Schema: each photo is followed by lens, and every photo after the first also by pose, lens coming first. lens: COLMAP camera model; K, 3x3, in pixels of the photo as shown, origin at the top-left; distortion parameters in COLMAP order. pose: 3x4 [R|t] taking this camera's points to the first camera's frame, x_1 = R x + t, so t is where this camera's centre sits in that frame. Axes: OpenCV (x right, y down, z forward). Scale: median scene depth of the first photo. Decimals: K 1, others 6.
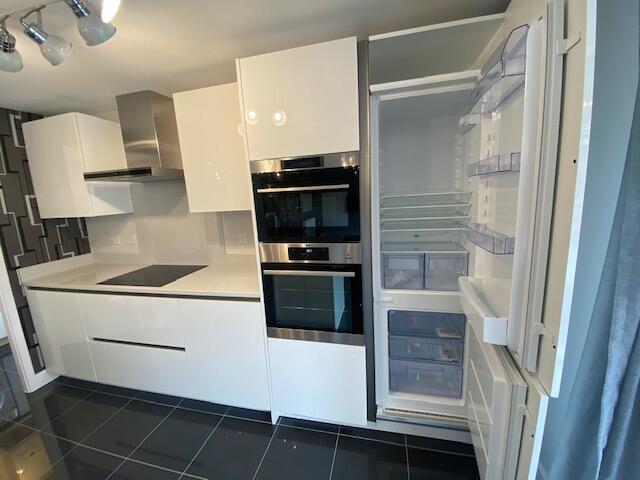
lens RADIAL K [[259.2, 0, 320.0], [0, 259.2, 240.0], [0, 0, 1]] dist [0.024940, -0.019884]
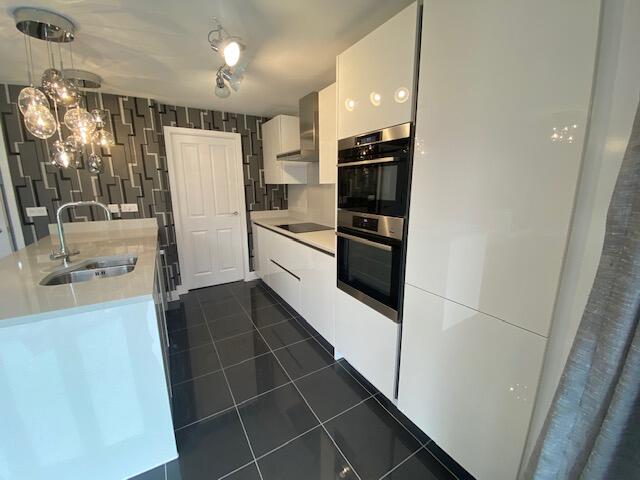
lens RADIAL K [[259.2, 0, 320.0], [0, 259.2, 240.0], [0, 0, 1]] dist [0.024940, -0.019884]
pose [[0.707207, 0.196772, -0.679072, 0.444190], [-0.154865, 0.980278, 0.122770, 0.013808], [0.689837, 0.018341, 0.723732, 0.048985]]
